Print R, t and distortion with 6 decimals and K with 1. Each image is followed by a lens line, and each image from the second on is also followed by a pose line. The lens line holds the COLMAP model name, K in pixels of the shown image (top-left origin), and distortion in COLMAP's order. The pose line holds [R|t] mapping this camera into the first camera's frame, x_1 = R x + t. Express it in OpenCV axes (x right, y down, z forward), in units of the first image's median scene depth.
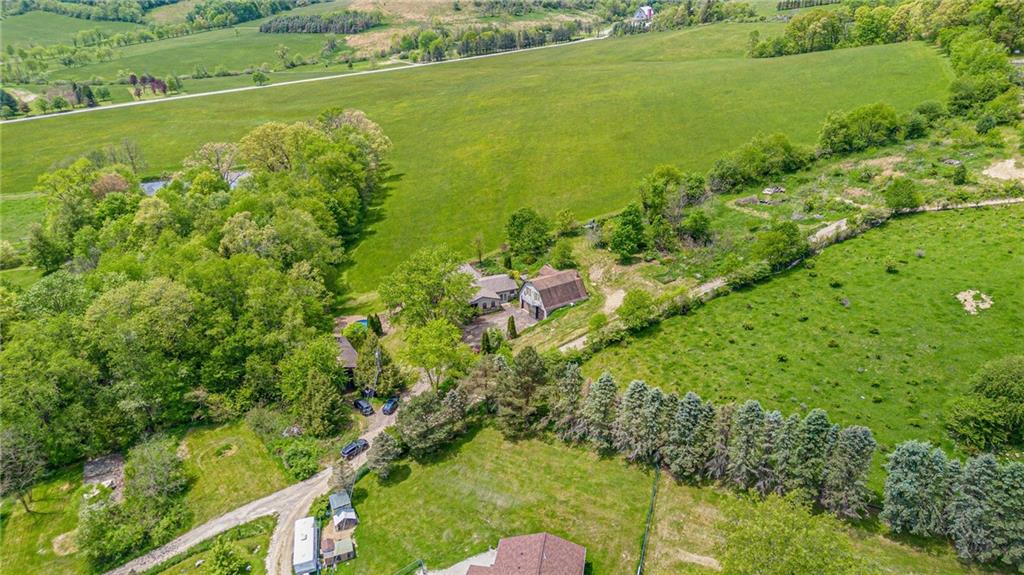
lens RADIAL K [[714.1, 0, 512.0], [0, 714.1, 287.5], [0, 0, 1]] dist [0.068936, -0.067672]
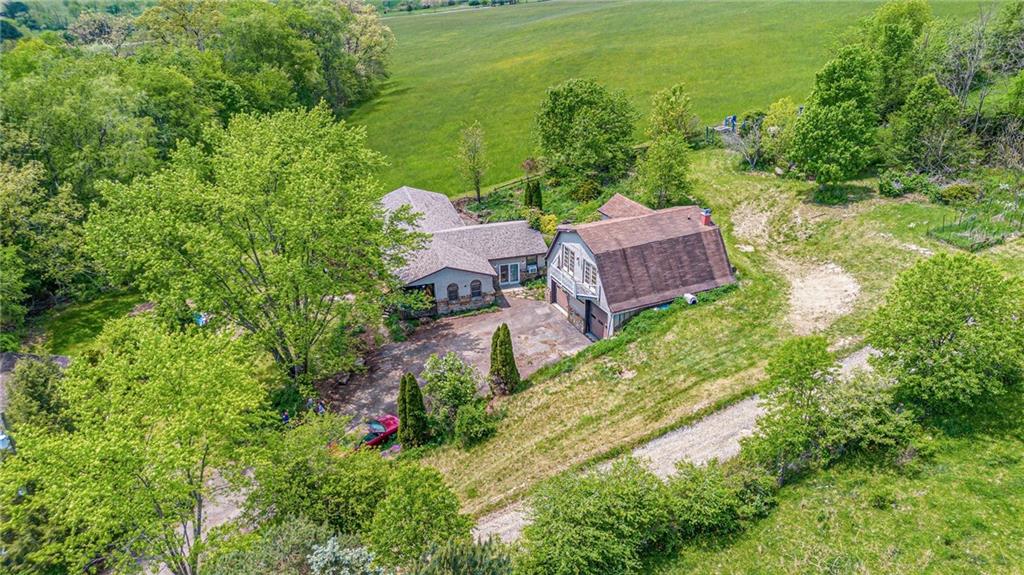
lens RADIAL K [[714.1, 0, 512.0], [0, 714.1, 287.5], [0, 0, 1]] dist [0.068936, -0.067672]
pose [[0.992474, 0.046173, -0.113414, 0.036091], [-0.044794, 0.998888, 0.014682, 0.016245], [0.113966, -0.009492, 0.993439, 0.619648]]
